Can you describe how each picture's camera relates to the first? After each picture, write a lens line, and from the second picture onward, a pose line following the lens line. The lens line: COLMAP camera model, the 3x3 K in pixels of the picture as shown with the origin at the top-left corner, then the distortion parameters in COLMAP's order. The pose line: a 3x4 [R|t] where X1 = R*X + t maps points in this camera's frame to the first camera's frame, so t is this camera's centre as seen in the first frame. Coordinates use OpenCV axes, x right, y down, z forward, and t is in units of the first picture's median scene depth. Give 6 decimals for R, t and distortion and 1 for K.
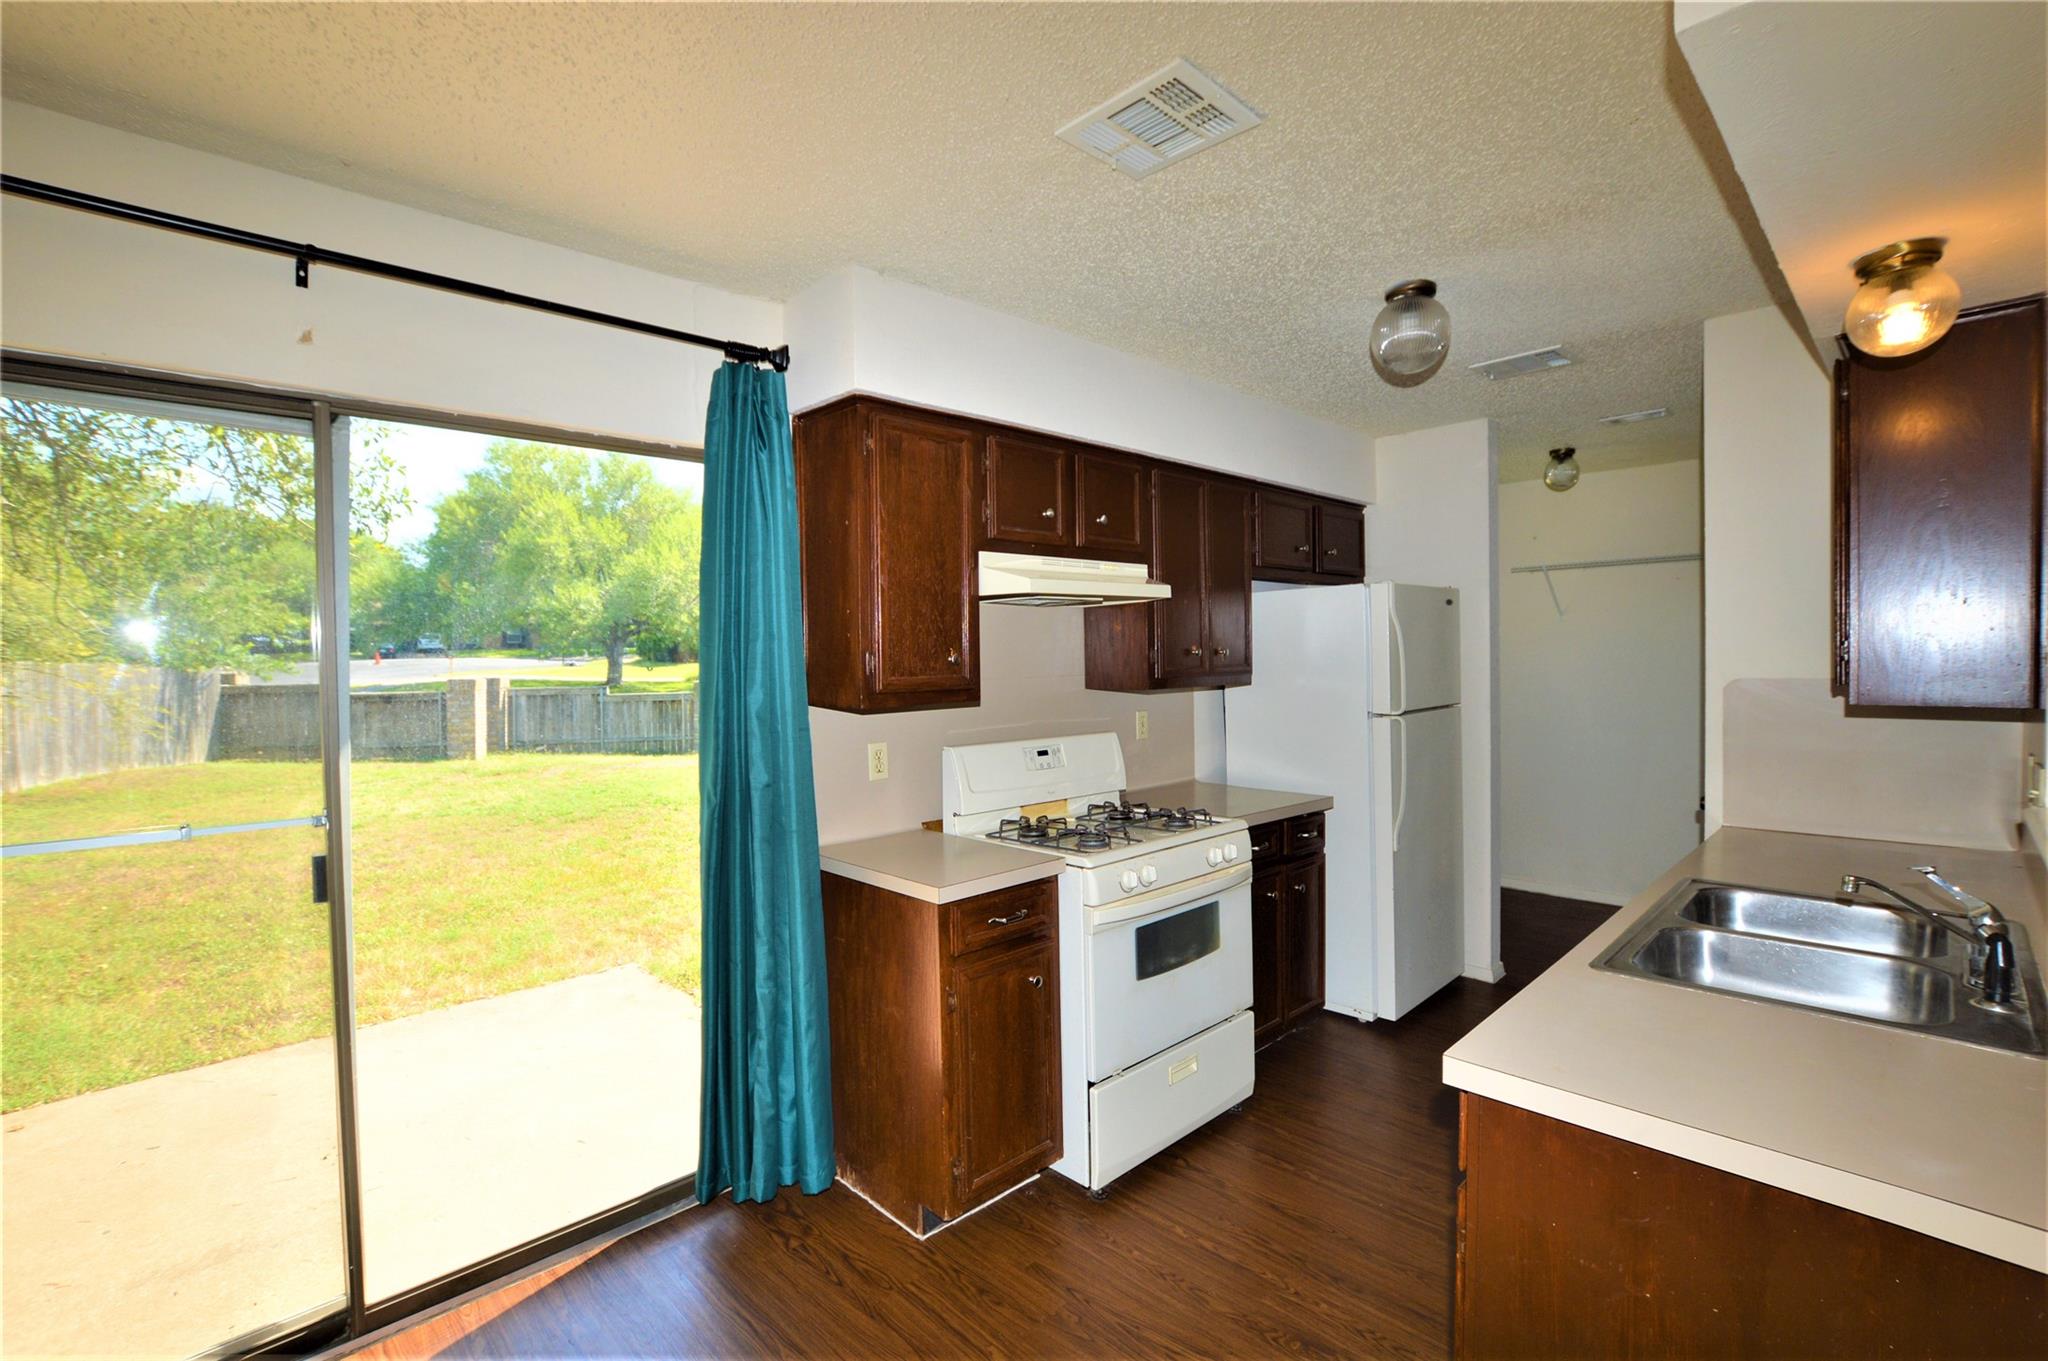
lens RADIAL K [[915.3, 0, 1028.5], [0, 915.3, 681.1], [0, 0, 1]] dist [-0.026176, 0.003034]
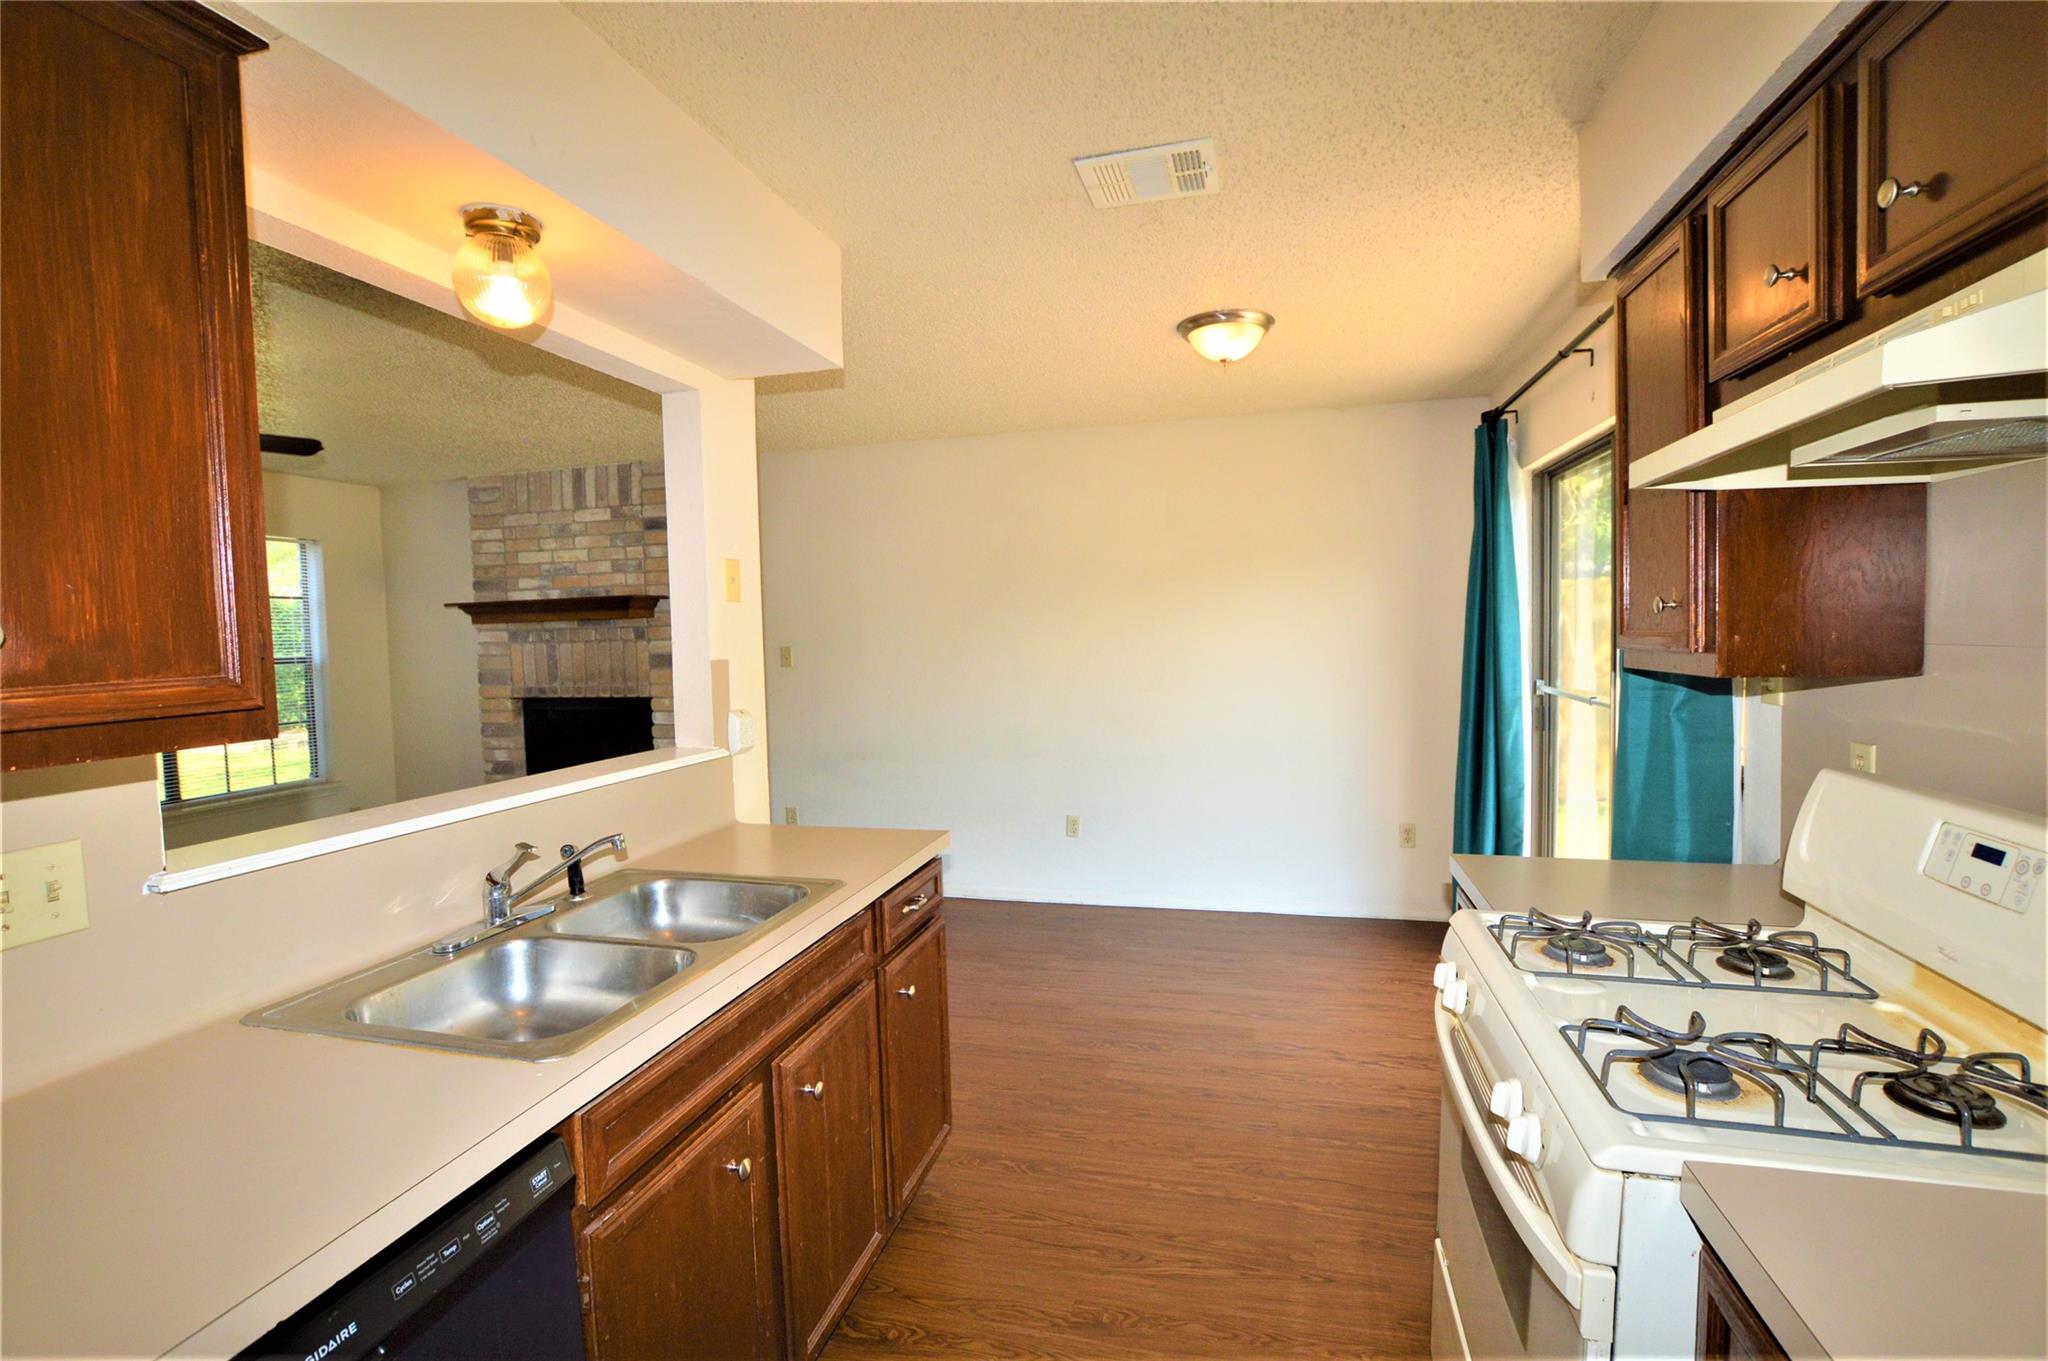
lens RADIAL K [[915.3, 0, 1032.0], [0, 915.3, 673.4], [0, 0, 1]] dist [-0.026176, 0.003034]
pose [[-0.848523, 0.061424, -0.525582, 0.644694], [0.021941, 0.996470, 0.081035, -0.039533], [0.528704, 0.057228, -0.846875, 1.329402]]
